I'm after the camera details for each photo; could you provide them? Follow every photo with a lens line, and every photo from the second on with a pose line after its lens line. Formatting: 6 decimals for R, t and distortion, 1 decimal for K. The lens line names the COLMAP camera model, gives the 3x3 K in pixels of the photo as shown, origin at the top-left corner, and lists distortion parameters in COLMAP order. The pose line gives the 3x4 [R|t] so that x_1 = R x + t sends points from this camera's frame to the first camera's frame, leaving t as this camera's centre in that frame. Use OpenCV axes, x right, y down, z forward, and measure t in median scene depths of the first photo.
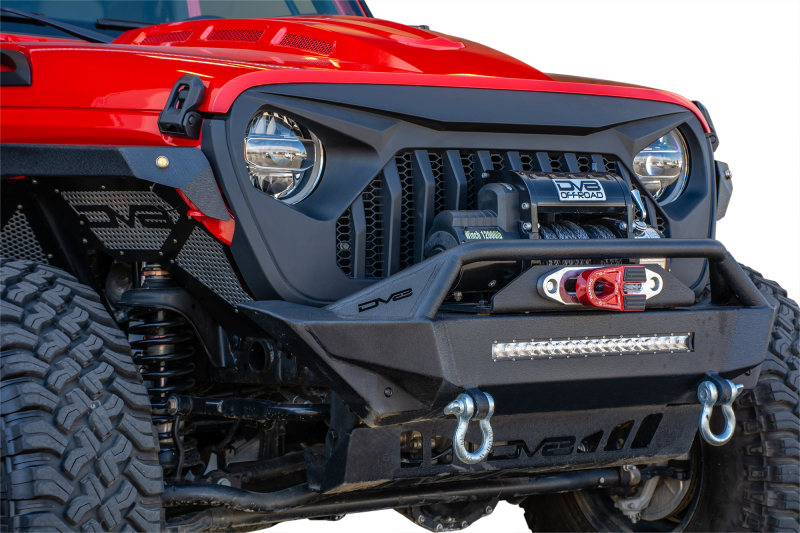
lens RADIAL K [[1950.0, 0, 402.6], [0, 1950.0, 268.4], [0, 0, 1]] dist [0.692135, 0.000000]
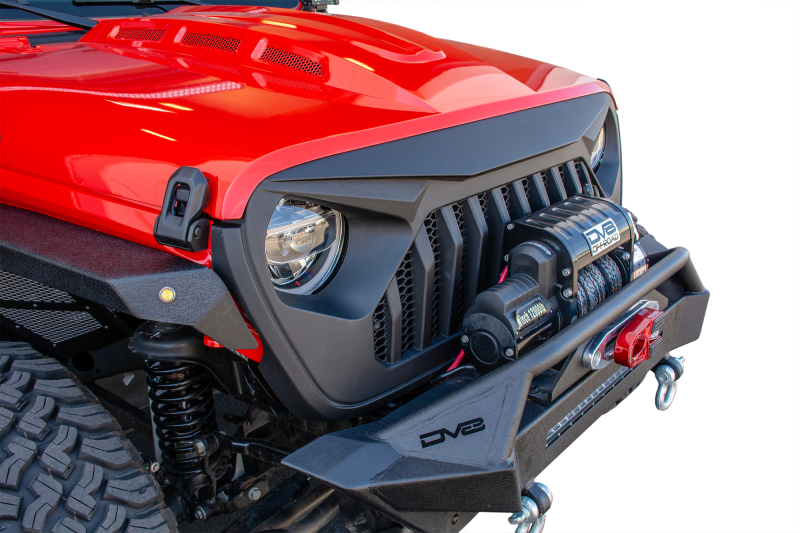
lens RADIAL K [[738.3, 0, 407.1], [0, 738.3, 279.8], [0, 0, 1]] dist [-0.031743, 0.000000]
pose [[0.975535, -0.088155, 0.201394, -0.083829], [0.009907, 0.932779, 0.360311, -0.156808], [-0.219620, -0.349501, 0.910833, 0.688346]]
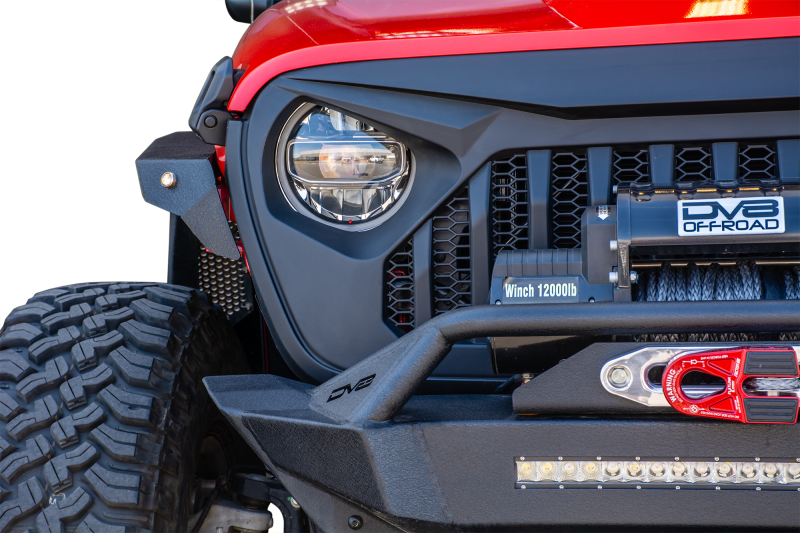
lens RADIAL K [[2288.6, 0, 398.4], [0, 2288.6, 272.0], [0, 0, 1]] dist [0.945066, 0.000000]
pose [[0.724010, 0.041710, -0.688527, 0.528560], [0.013501, 0.997122, 0.074601, -0.080044], [0.689657, -0.063308, 0.721363, 0.405416]]
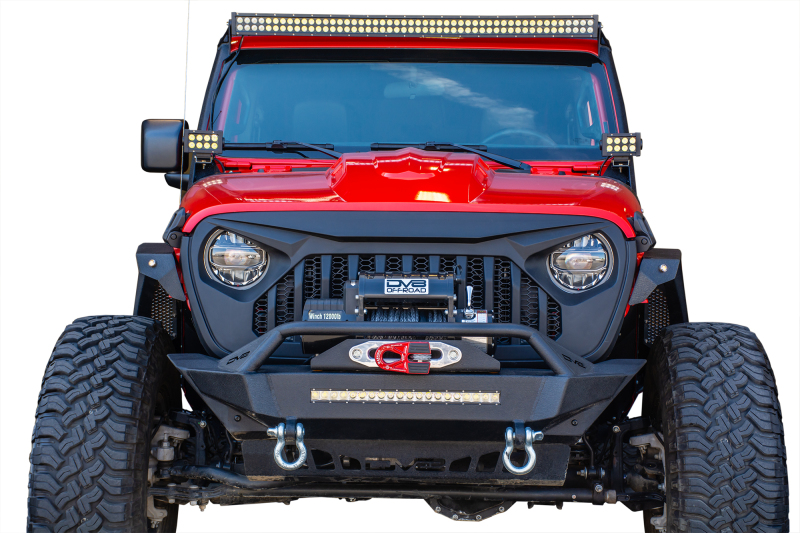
lens RADIAL K [[1738.3, 0, 393.1], [0, 1738.3, 283.7], [0, 0, 1]] dist [0.590735, 0.000000]
pose [[0.783406, 0.035135, -0.620517, 0.882712], [-0.024101, 0.999367, 0.026158, -0.076118], [0.621043, -0.005538, 0.783757, 0.001673]]
